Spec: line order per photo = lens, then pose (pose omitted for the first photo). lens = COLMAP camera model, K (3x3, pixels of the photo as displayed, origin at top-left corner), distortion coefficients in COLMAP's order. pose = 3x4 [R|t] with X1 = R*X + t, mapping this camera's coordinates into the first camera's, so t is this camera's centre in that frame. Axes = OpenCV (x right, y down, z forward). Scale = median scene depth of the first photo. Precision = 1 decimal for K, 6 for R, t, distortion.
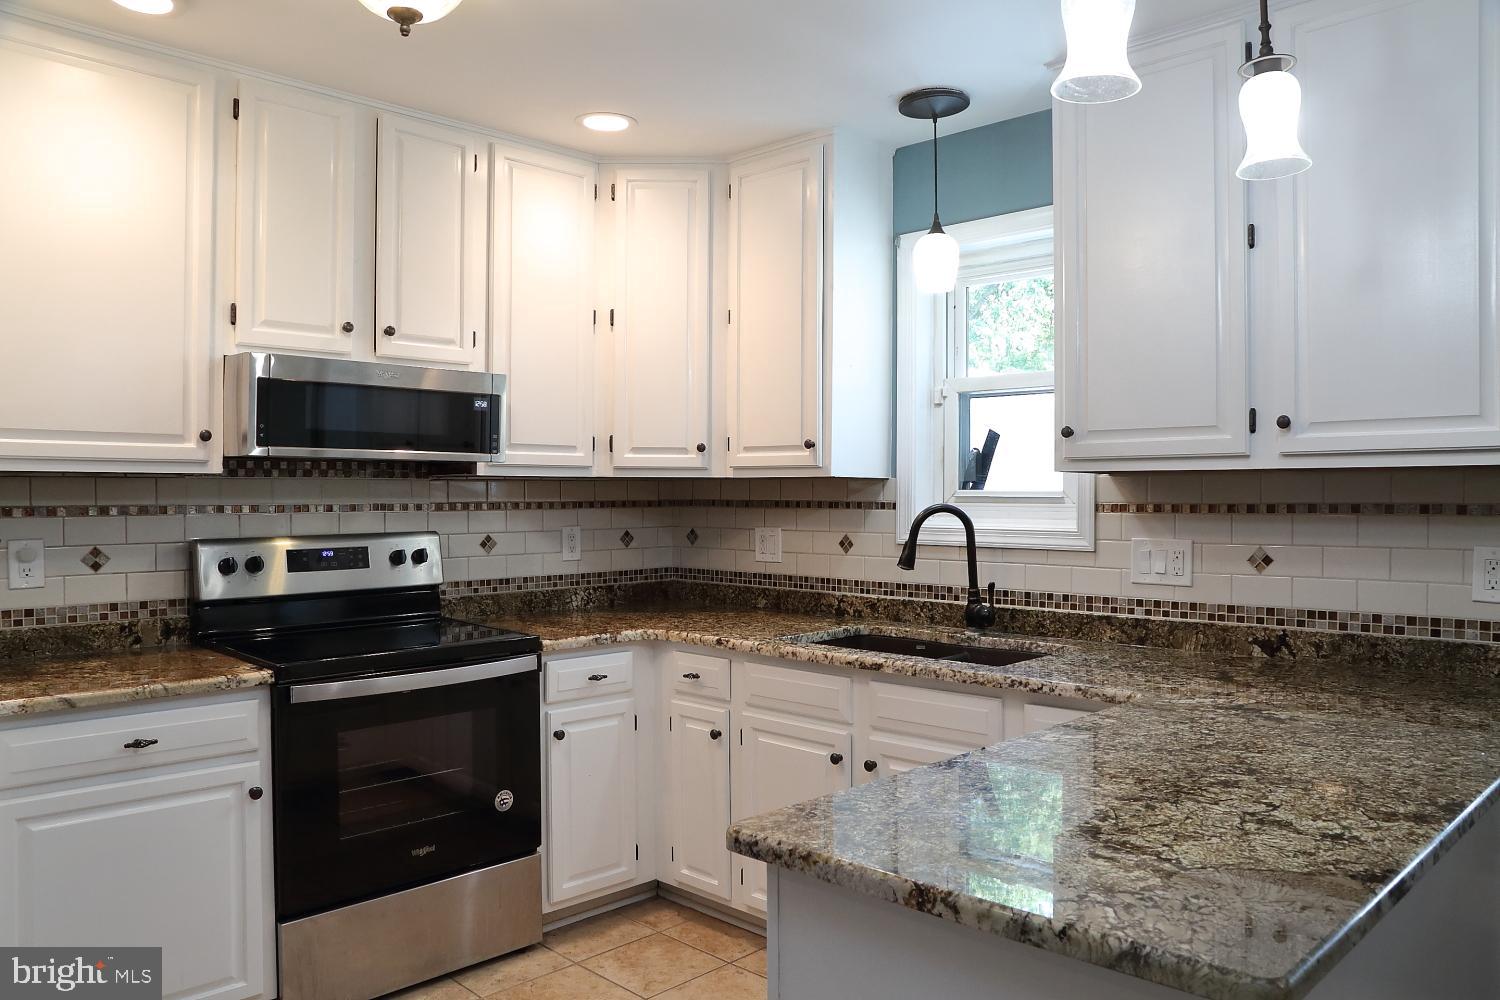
lens RADIAL K [[1091.1, 0, 730.7], [0, 1091.1, 503.1], [0, 0, 1]] dist [-0.082883, 0.039809]
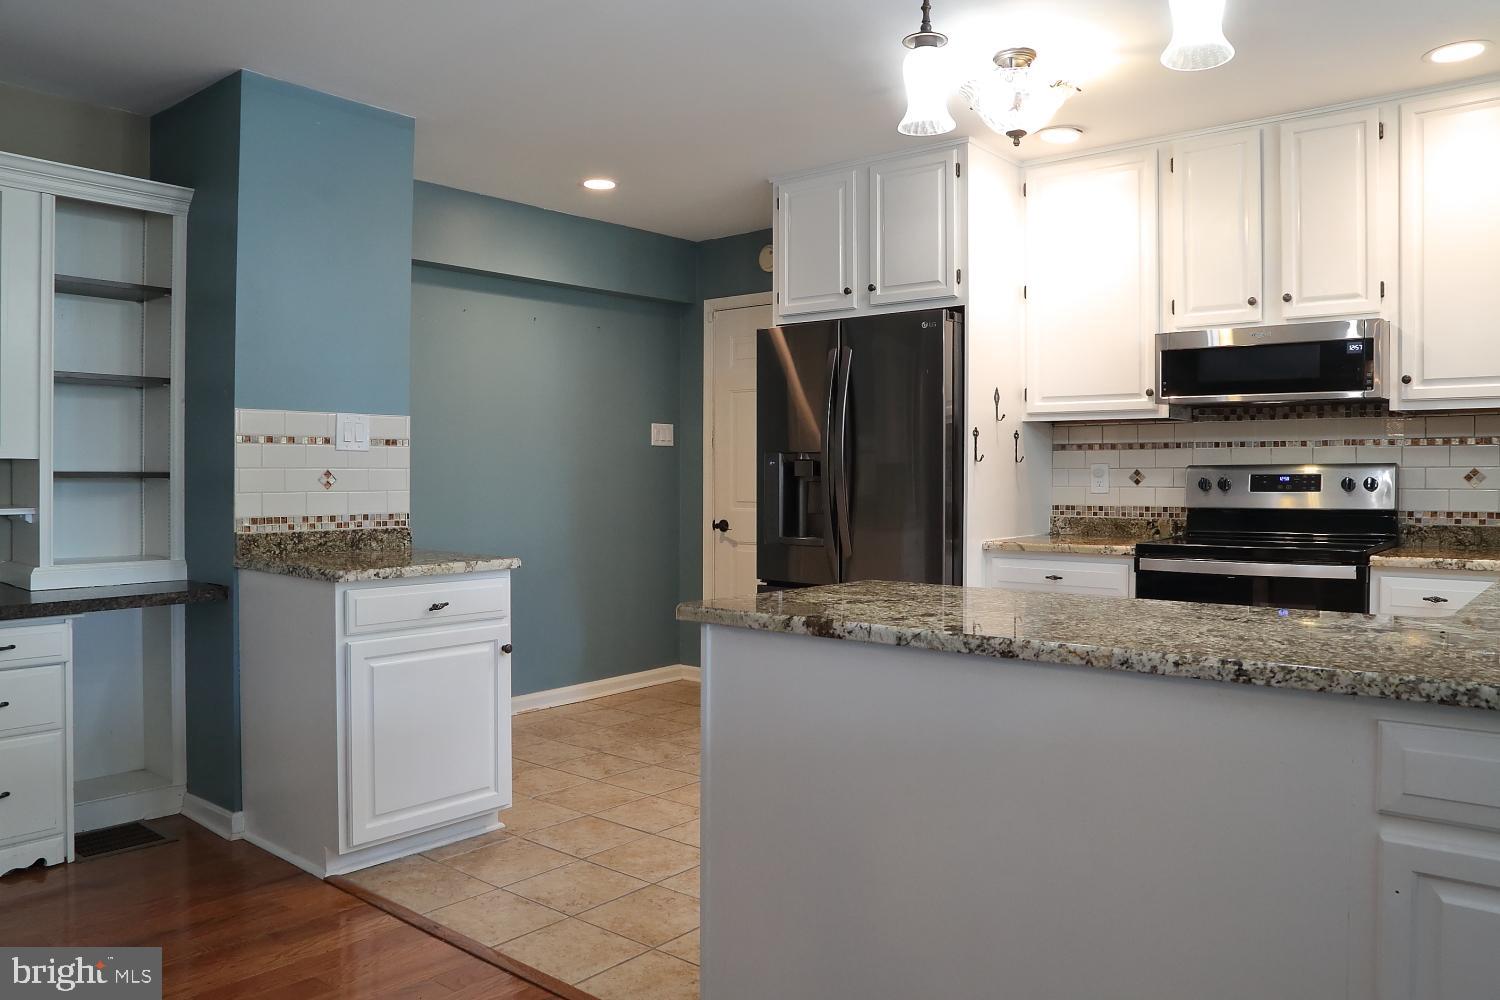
lens RADIAL K [[1093.6, 0, 767.7], [0, 1093.6, 472.2], [0, 0, 1]] dist [-0.096610, 0.030518]
pose [[0.104286, -0.002098, -0.994545, 0.861715], [-0.011891, 0.999924, -0.003356, 0.053896], [0.994476, 0.012176, 0.104253, 0.282488]]
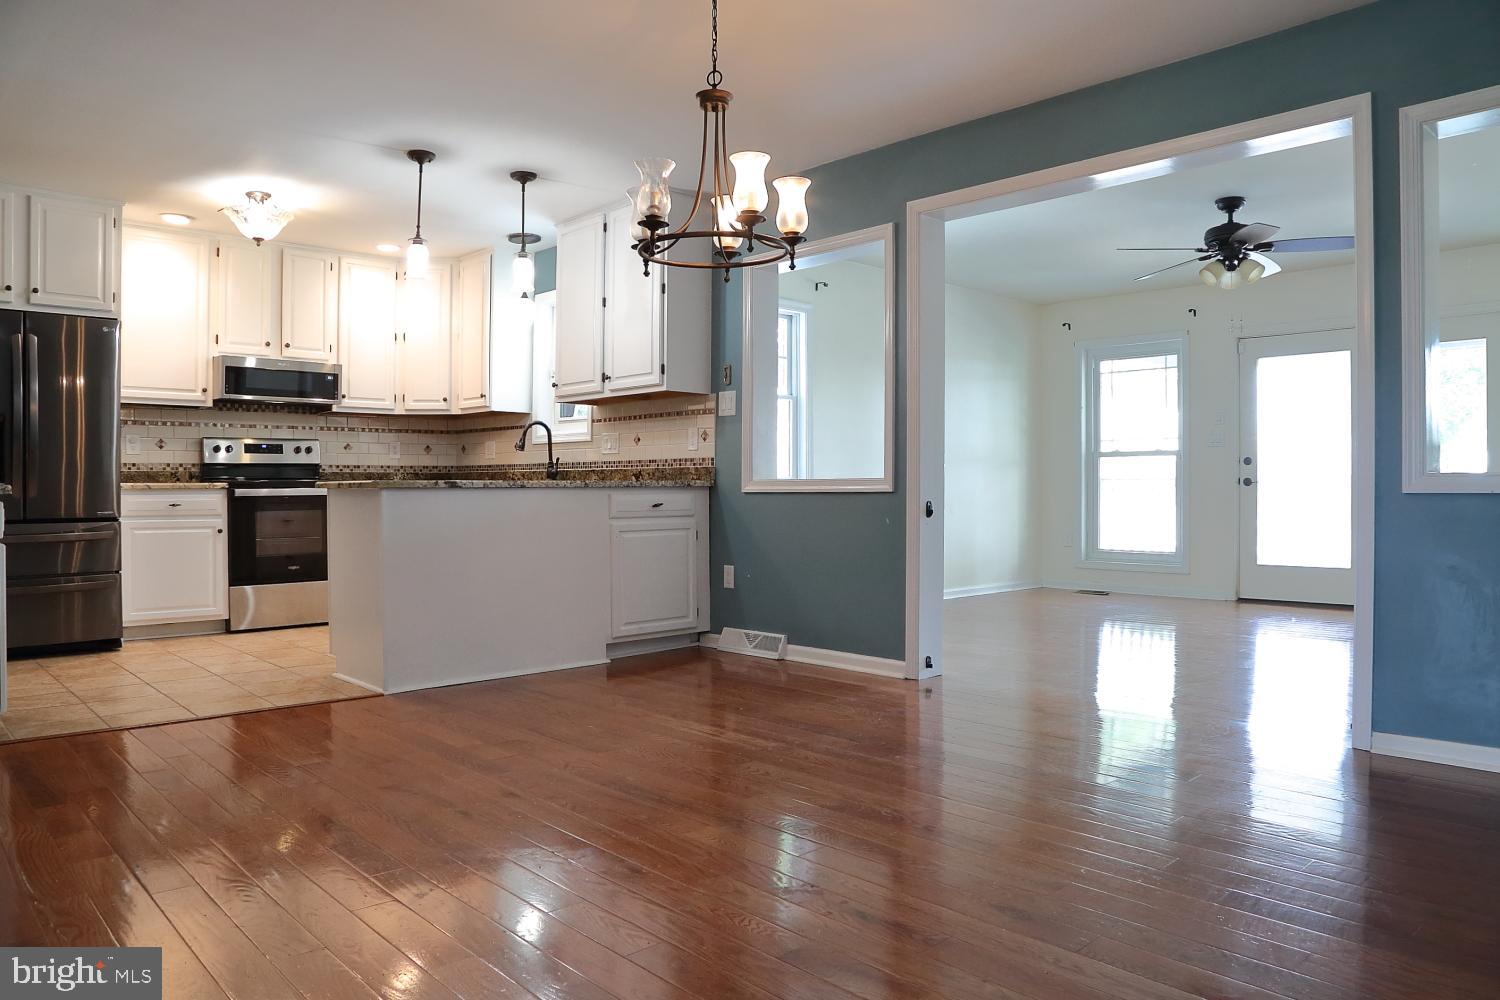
lens RADIAL K [[1031.7, 0, 747.0], [0, 1031.7, 507.8], [0, 0, 1]] dist [-0.114210, 0.037120]
pose [[0.999683, 0.001810, -0.025115, 0.709748], [-0.001509, 0.999927, 0.012014, 0.155917], [0.025135, -0.011972, 0.999612, -1.100002]]
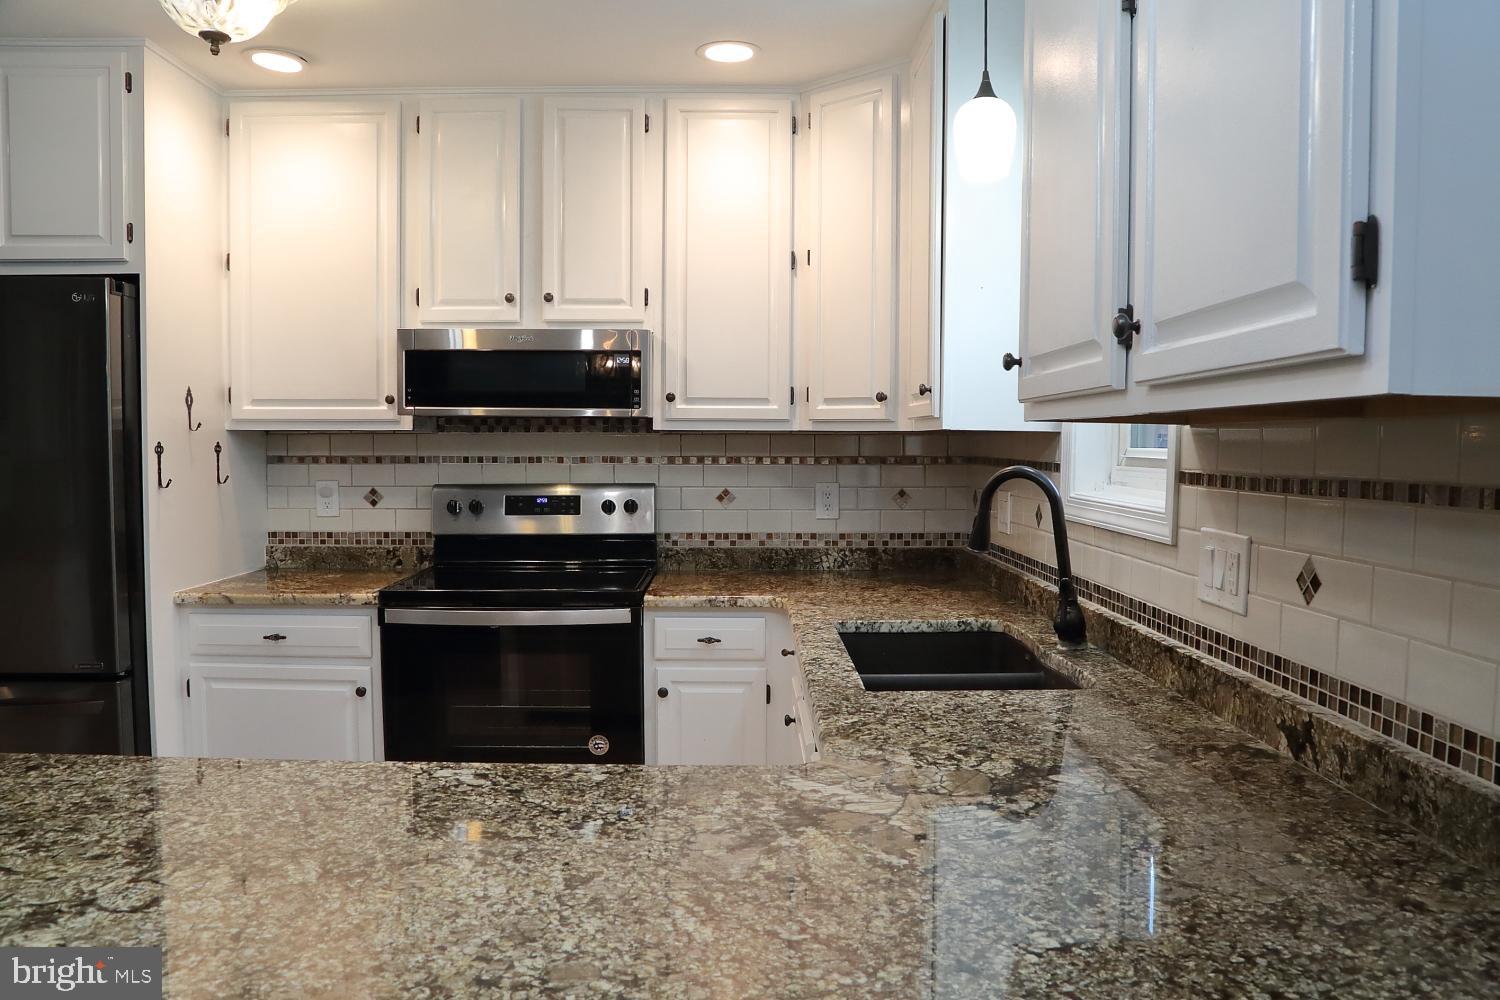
lens RADIAL K [[1031.7, 0, 777.2], [0, 1031.7, 532.8], [0, 0, 1]] dist [-0.114210, 0.037120]
pose [[0.732580, 0.062762, -0.677782, 0.575880], [-0.014586, 0.996959, 0.076552, -0.005742], [0.680525, -0.046194, 0.731267, 0.400454]]
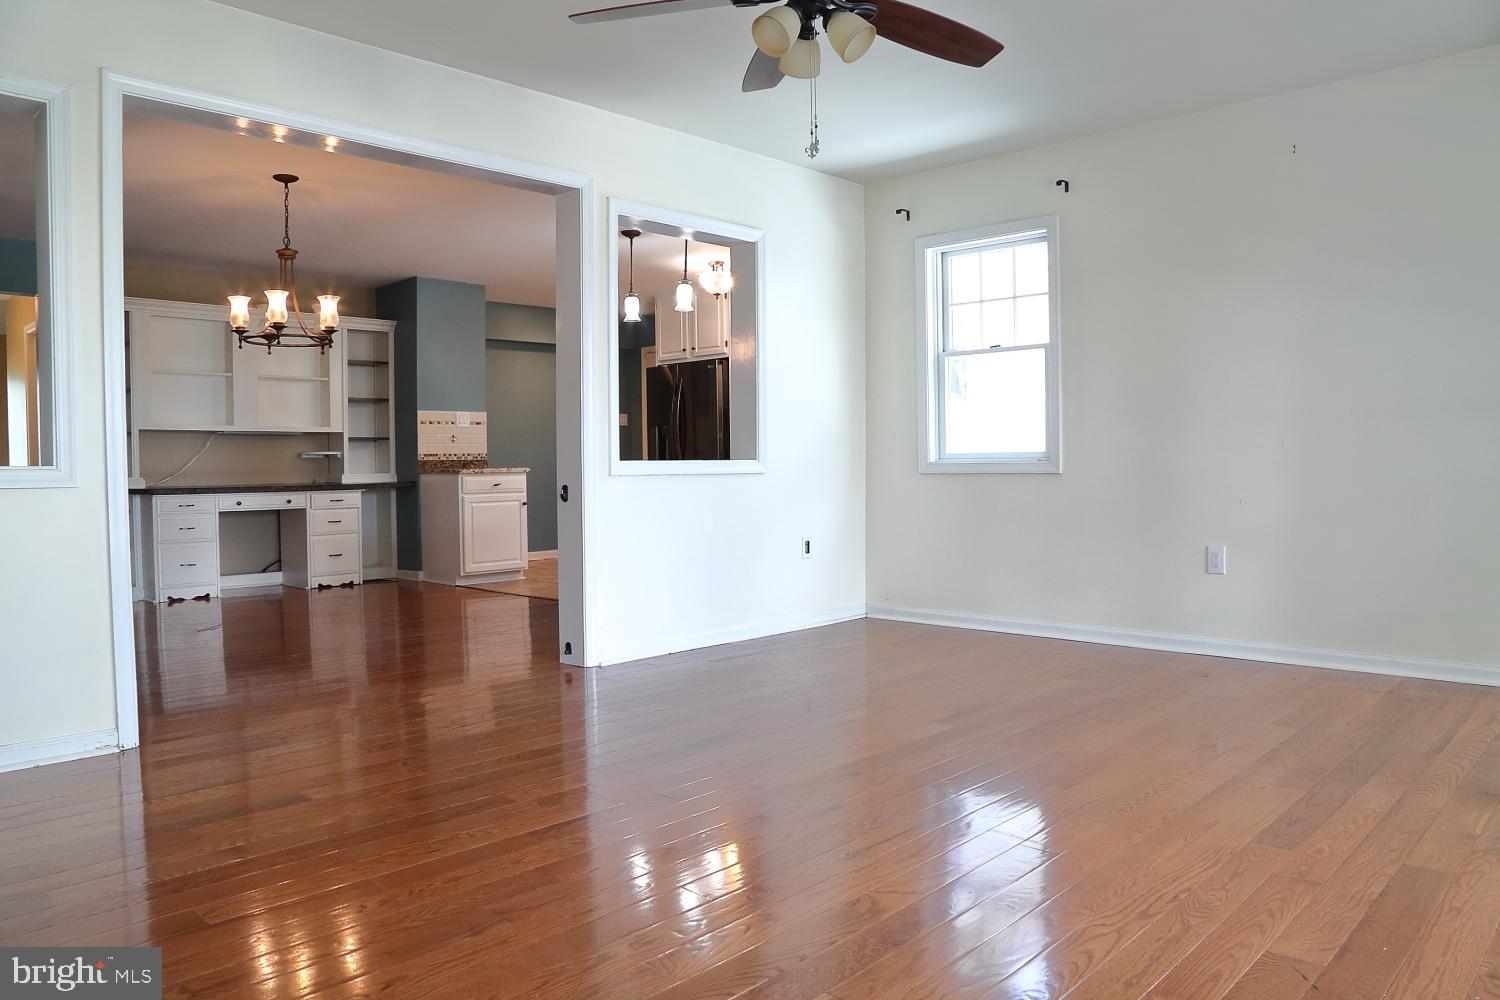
lens RADIAL K [[1031.7, 0, 752.1], [0, 1031.7, 486.0], [0, 0, 1]] dist [-0.114210, 0.037120]
pose [[0.023007, 0.020449, -0.999526, 2.408845], [0.003544, 0.999783, 0.020536, 0.137681], [0.999729, -0.004014, 0.022929, 0.666703]]
